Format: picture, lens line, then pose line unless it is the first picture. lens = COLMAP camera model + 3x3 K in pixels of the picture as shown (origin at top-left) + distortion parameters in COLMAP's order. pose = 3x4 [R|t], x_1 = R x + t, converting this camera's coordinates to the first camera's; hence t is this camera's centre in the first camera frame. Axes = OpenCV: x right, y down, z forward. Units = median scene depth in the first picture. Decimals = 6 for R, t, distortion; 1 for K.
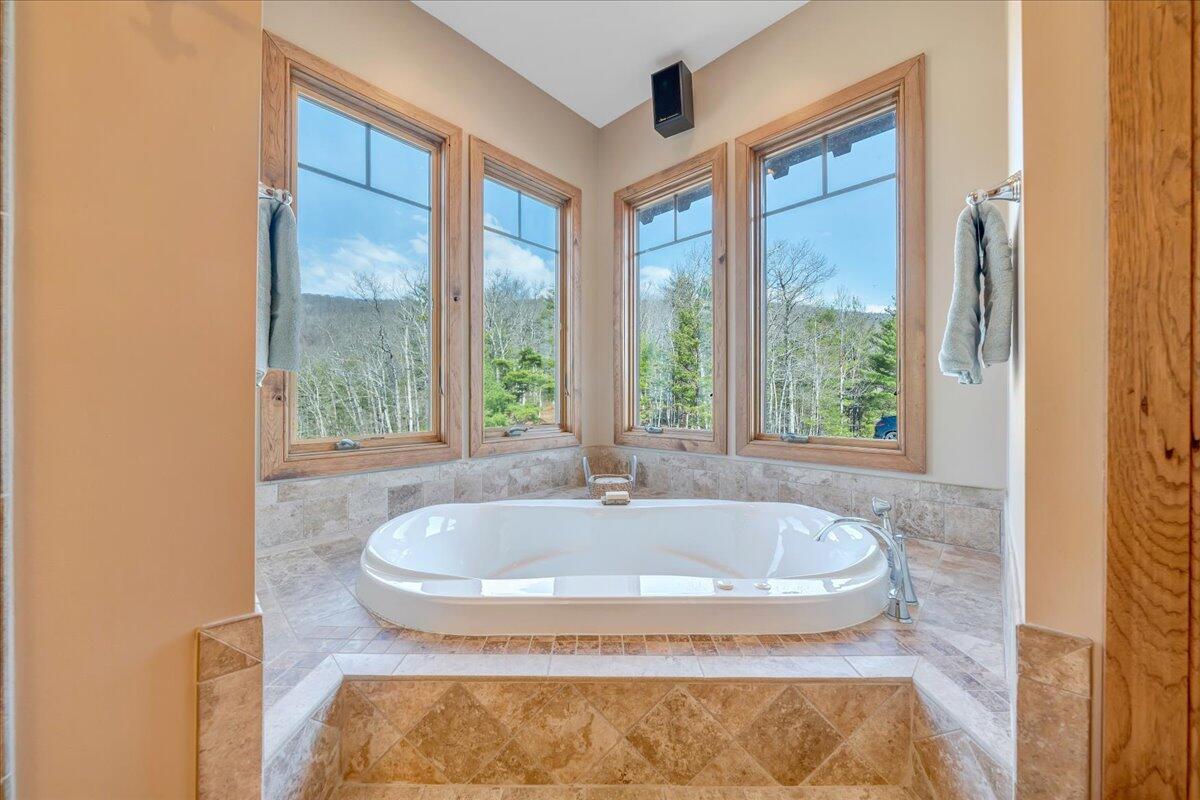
lens RADIAL K [[406.5, 0, 601.9], [0, 406.5, 397.9], [0, 0, 1]] dist [-0.002878, -0.000101]
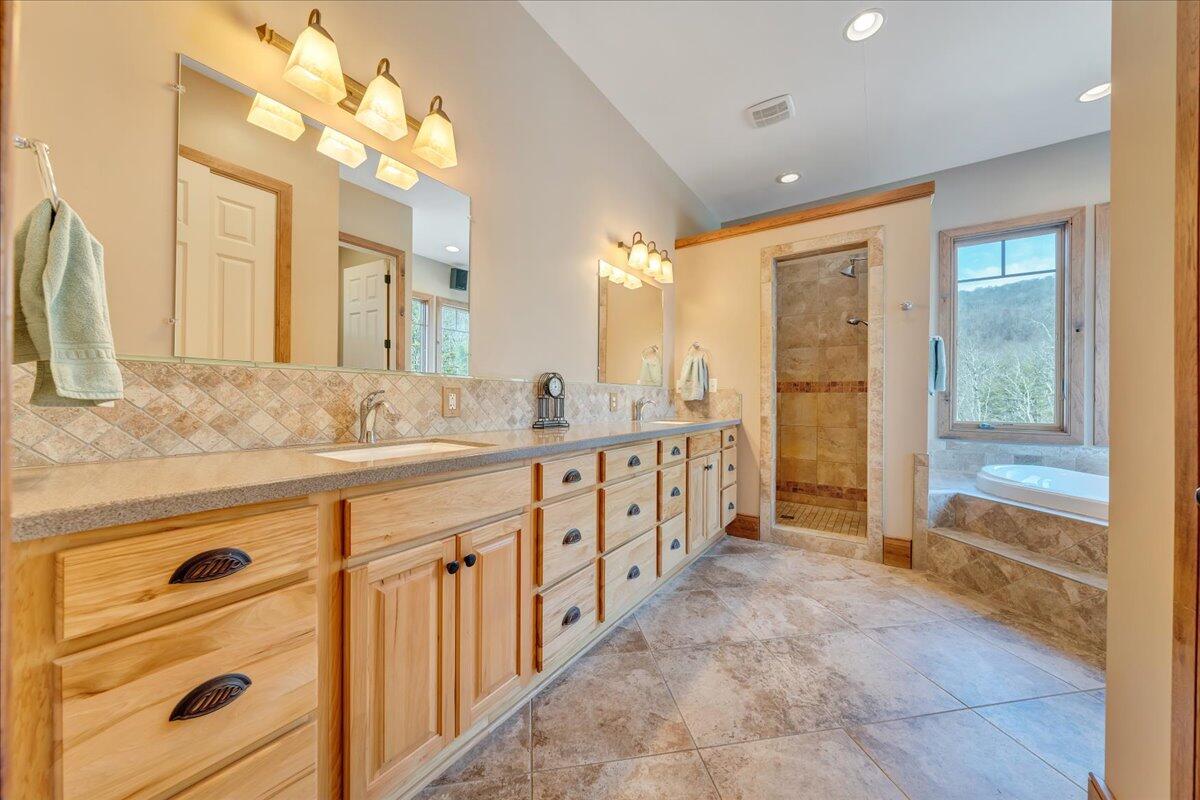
lens RADIAL K [[406.5, 0, 599.1], [0, 406.5, 399.3], [0, 0, 1]] dist [-0.002878, -0.000101]
pose [[0.137320, 0.002398, -0.990524, 1.060652], [-0.007972, 0.999967, 0.001316, 0.007978], [0.990495, 0.007715, 0.137334, -1.099283]]
